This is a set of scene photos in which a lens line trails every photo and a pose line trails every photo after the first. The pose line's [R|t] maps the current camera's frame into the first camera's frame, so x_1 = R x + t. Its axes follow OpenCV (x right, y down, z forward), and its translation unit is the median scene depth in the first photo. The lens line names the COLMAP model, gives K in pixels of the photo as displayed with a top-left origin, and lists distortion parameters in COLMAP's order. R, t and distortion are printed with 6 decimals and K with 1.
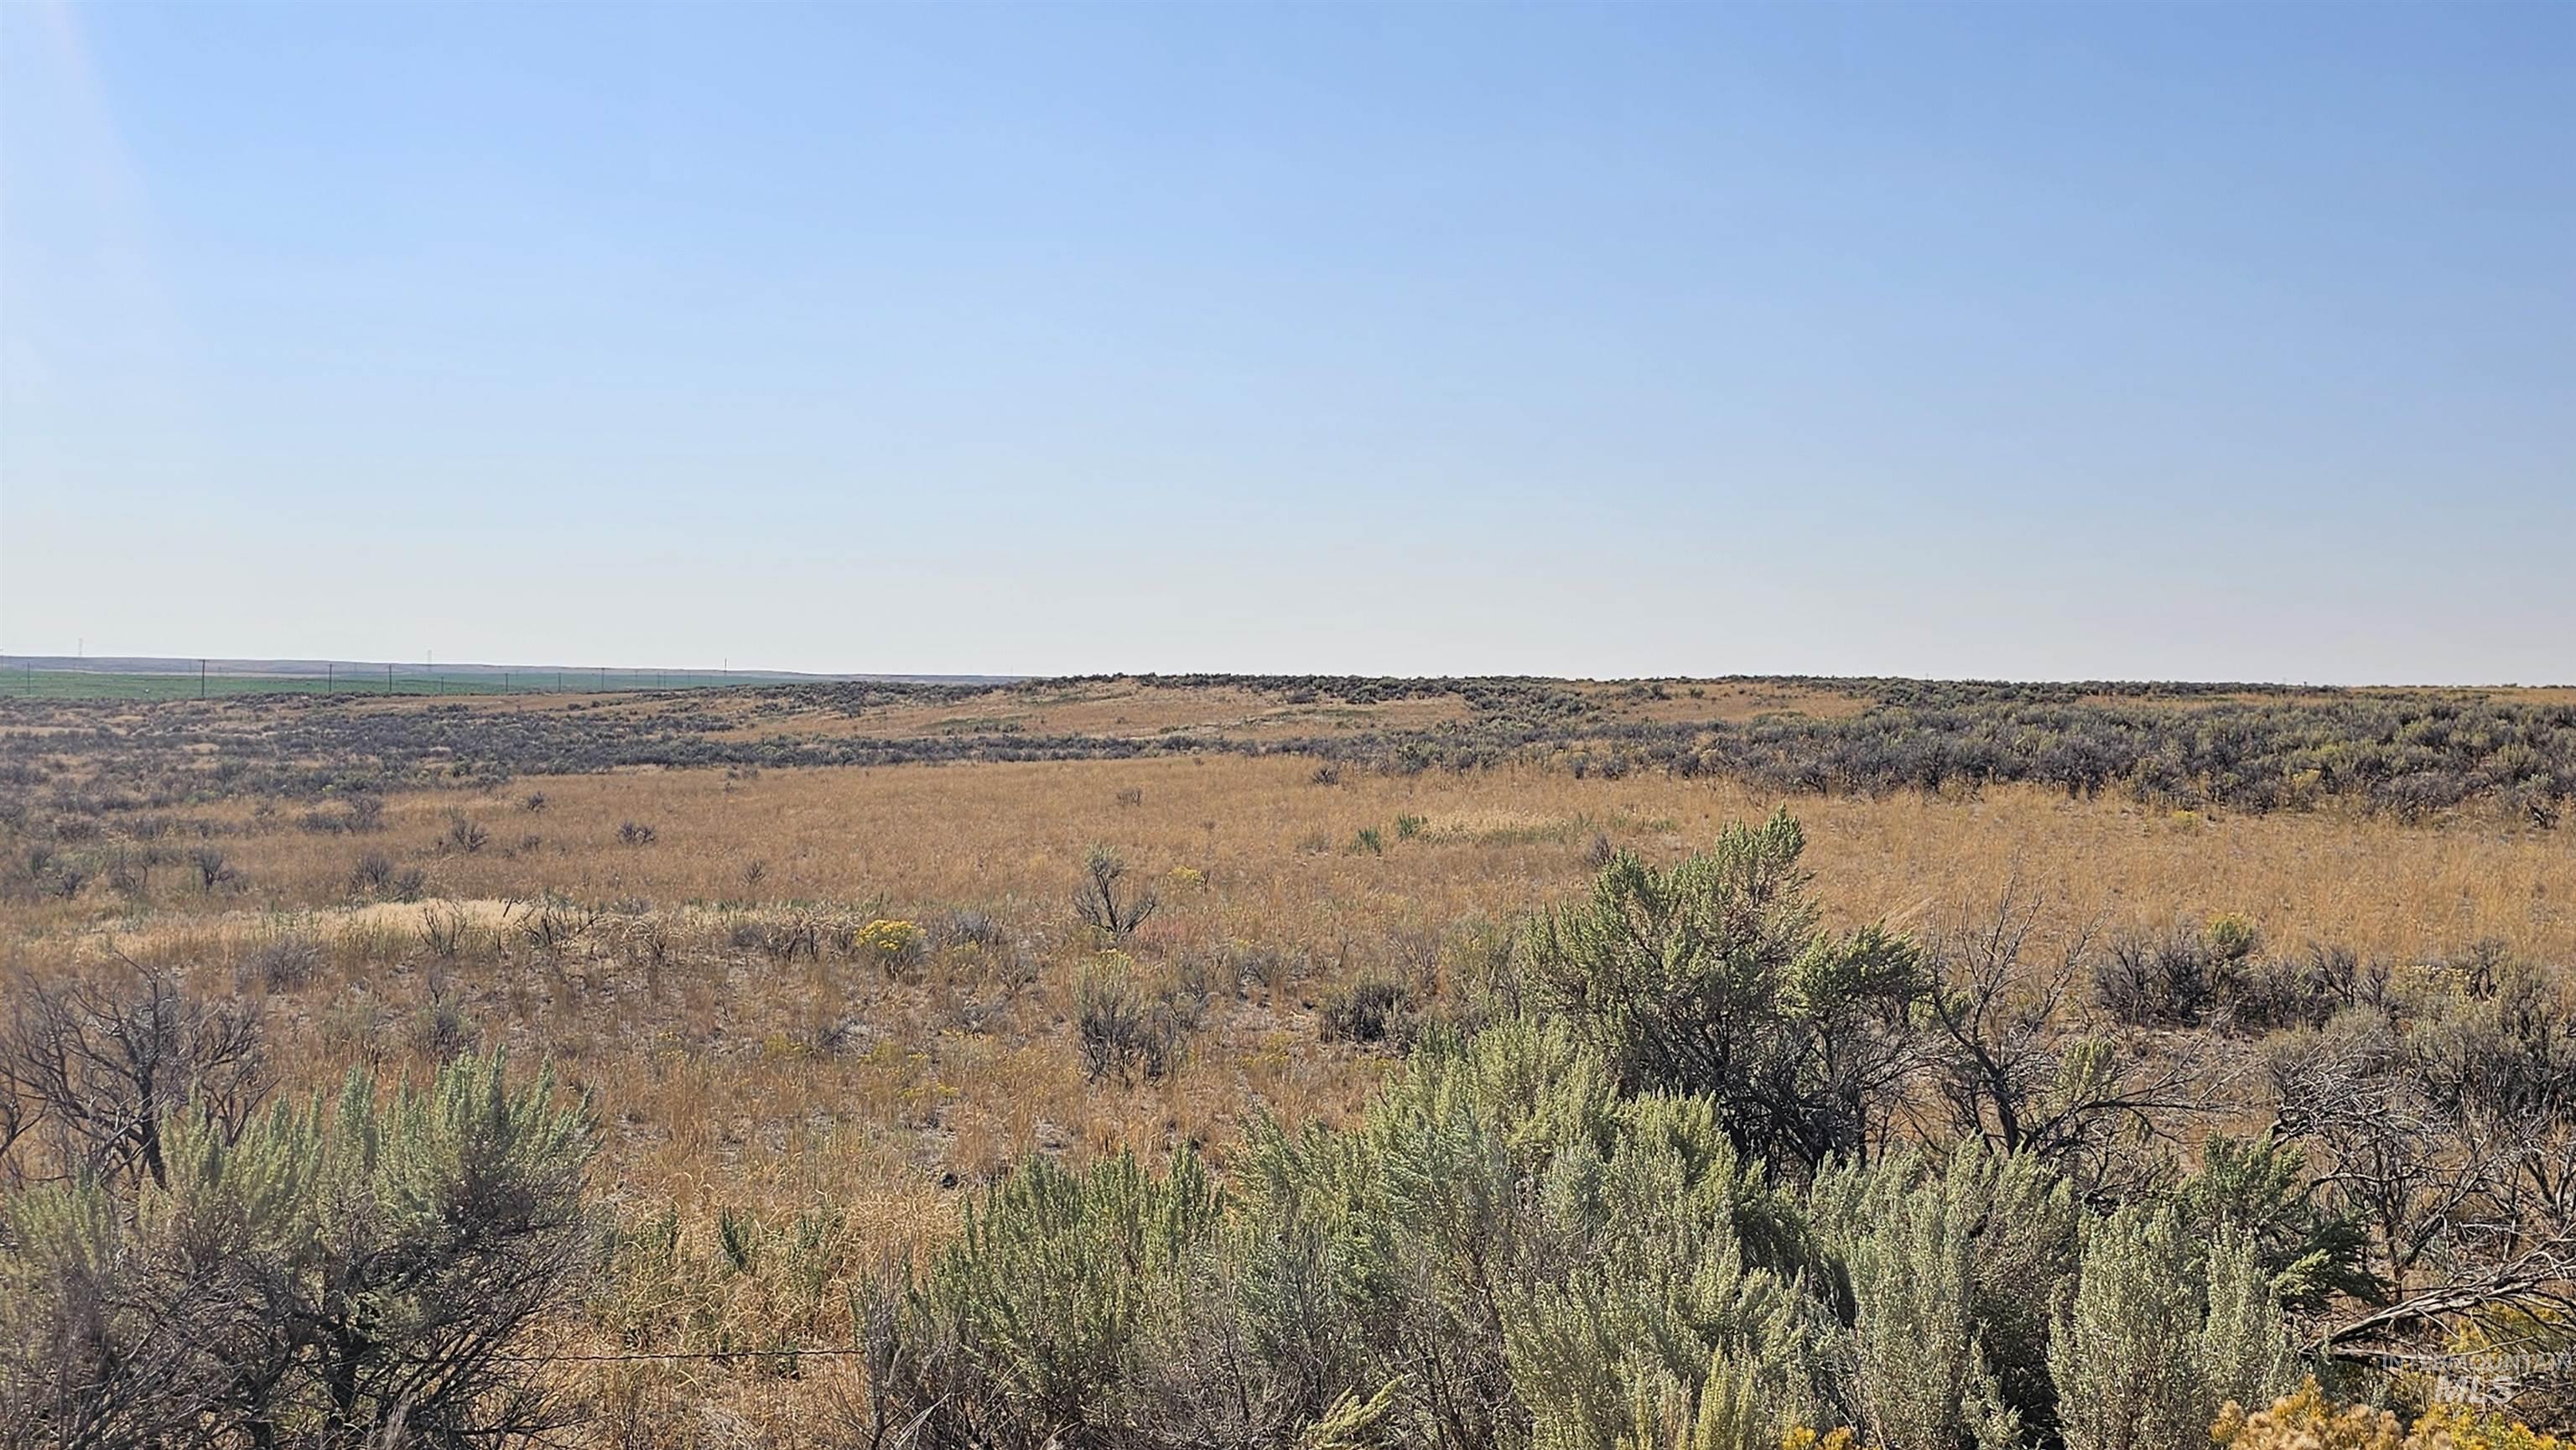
lens RADIAL K [[1770.2, 0, 1284.5], [0, 1770.2, 724.8], [0, 0, 1]] dist [-0.000783, -0.000014]
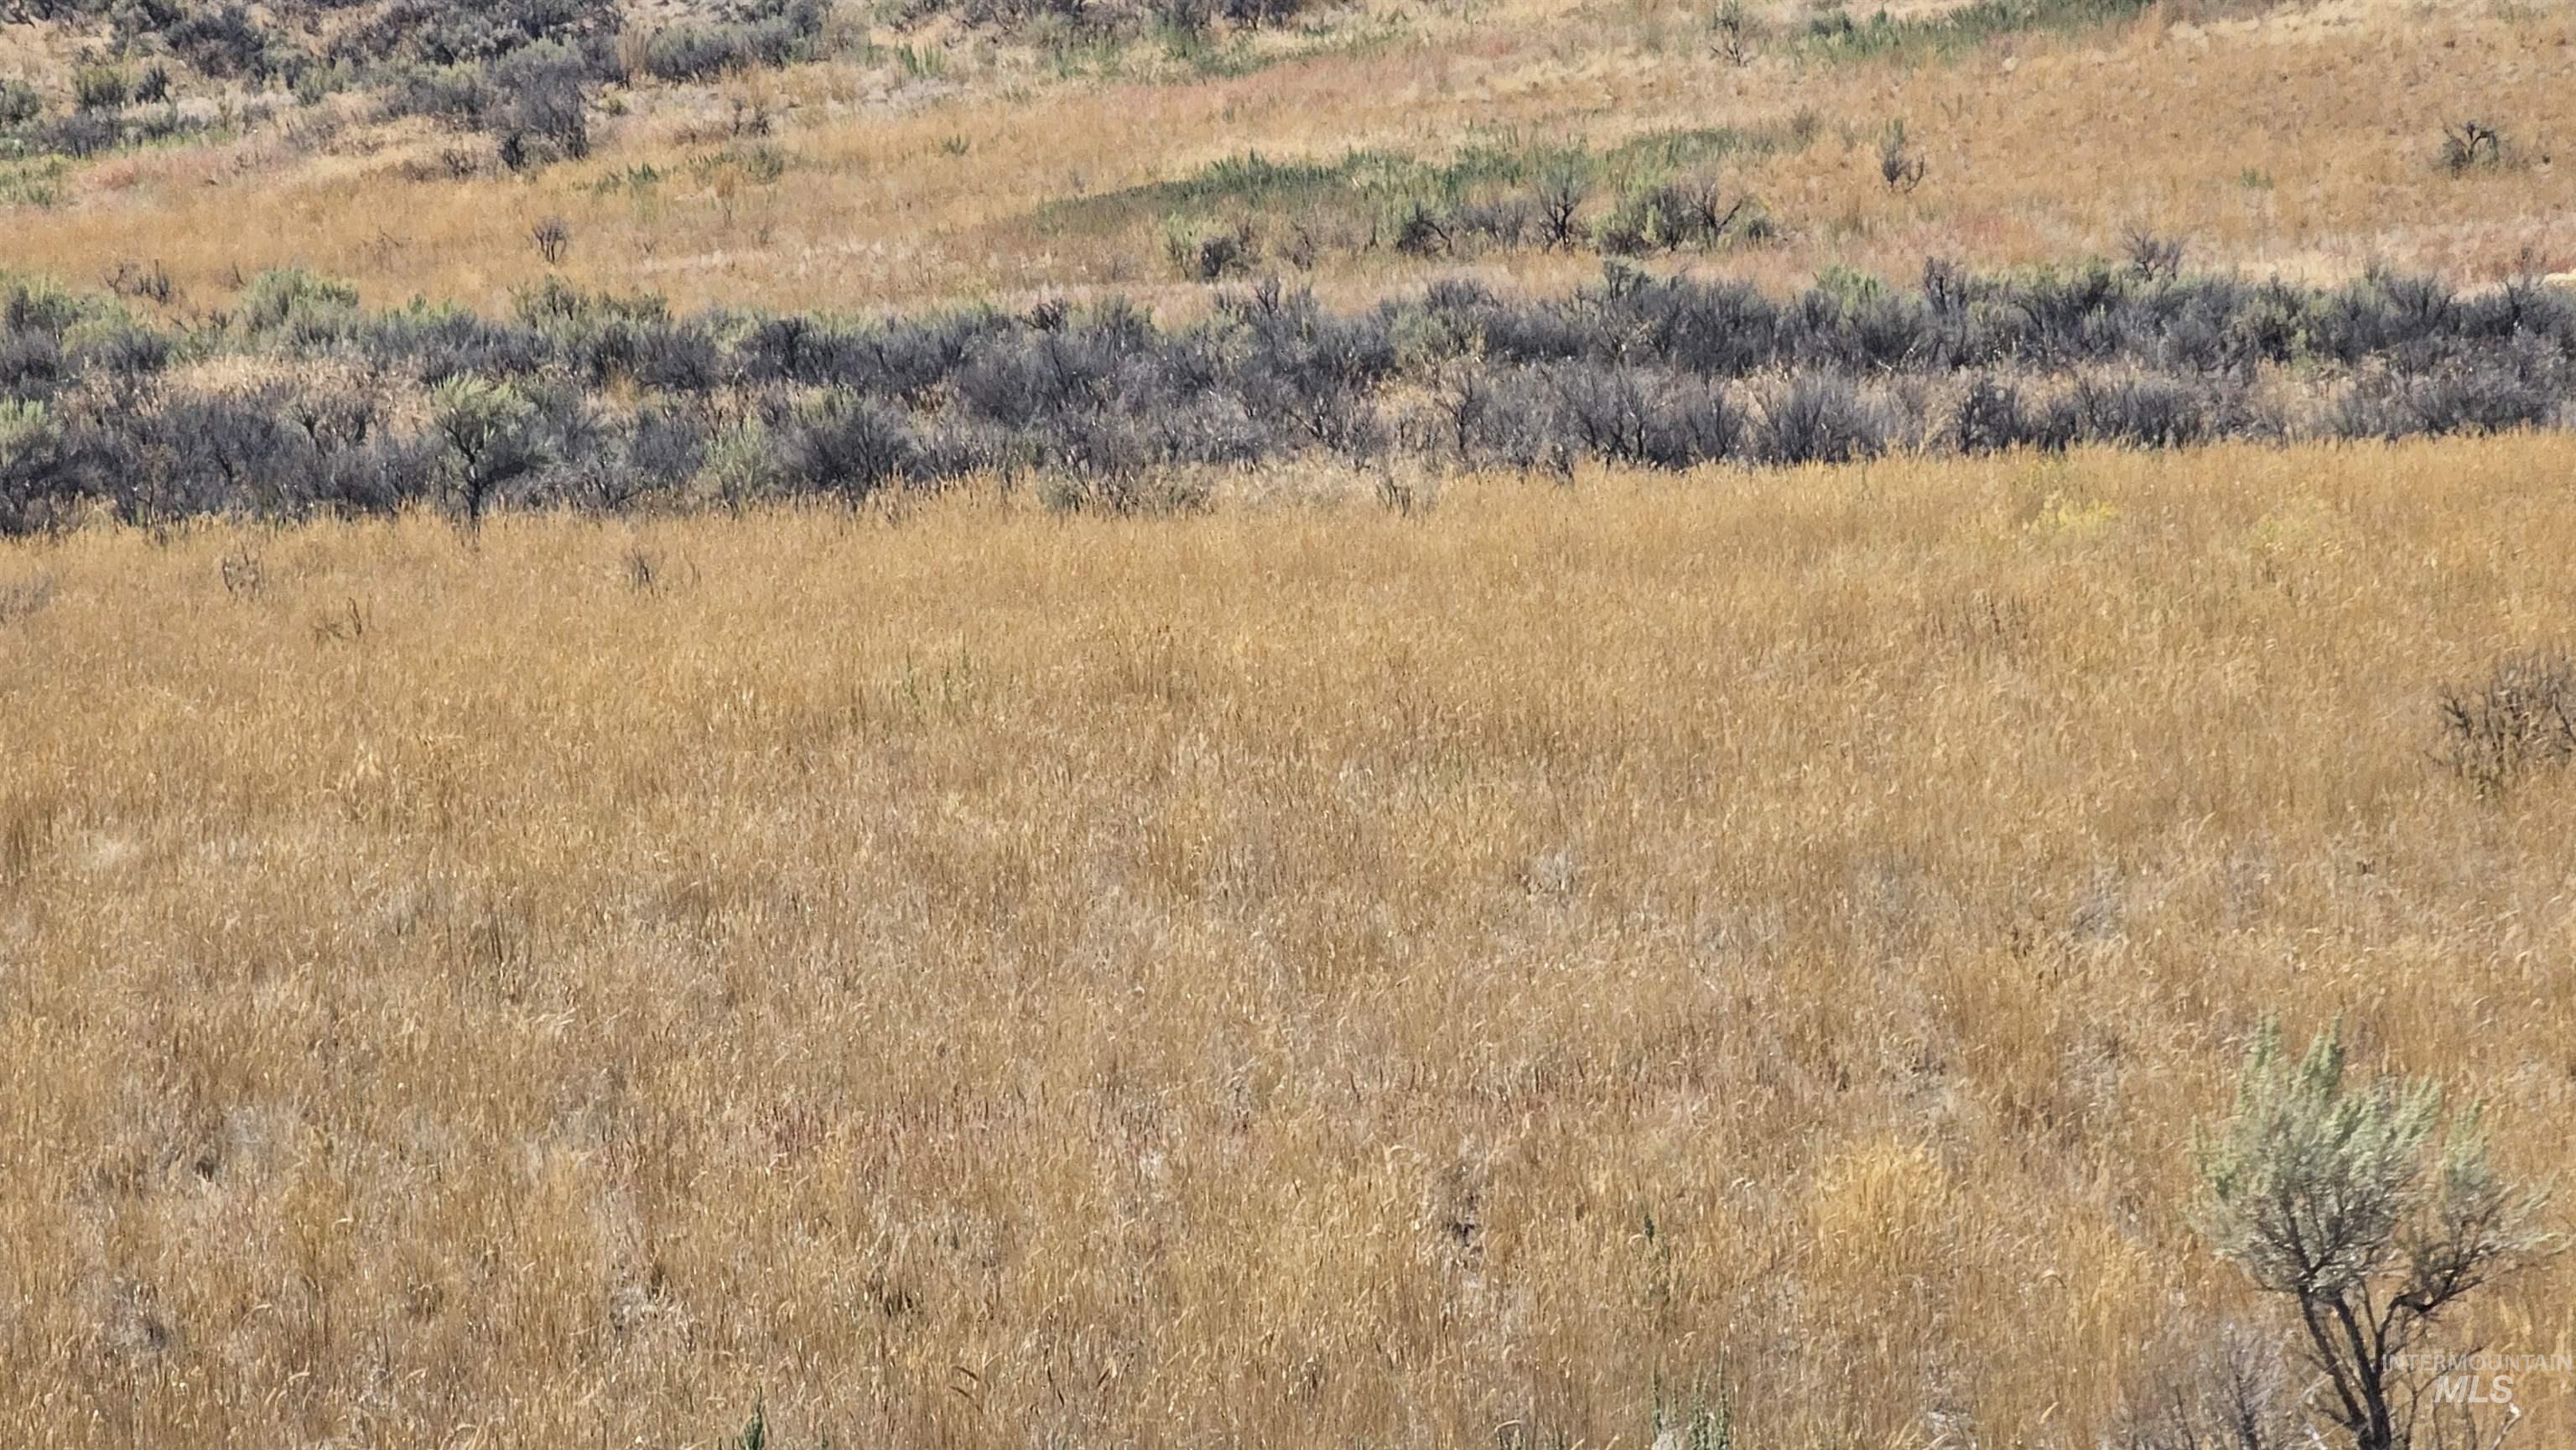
lens RADIAL K [[17452.9, 0, 1287.8], [0, 17452.9, 725.0], [0, 0, 1]] dist [0.757992, 0.000000]
pose [[0.982799, -0.011281, -0.184332, 0.064660], [0.017533, 0.999324, 0.032326, -0.003233], [0.183842, -0.035002, 0.982332, -0.328263]]
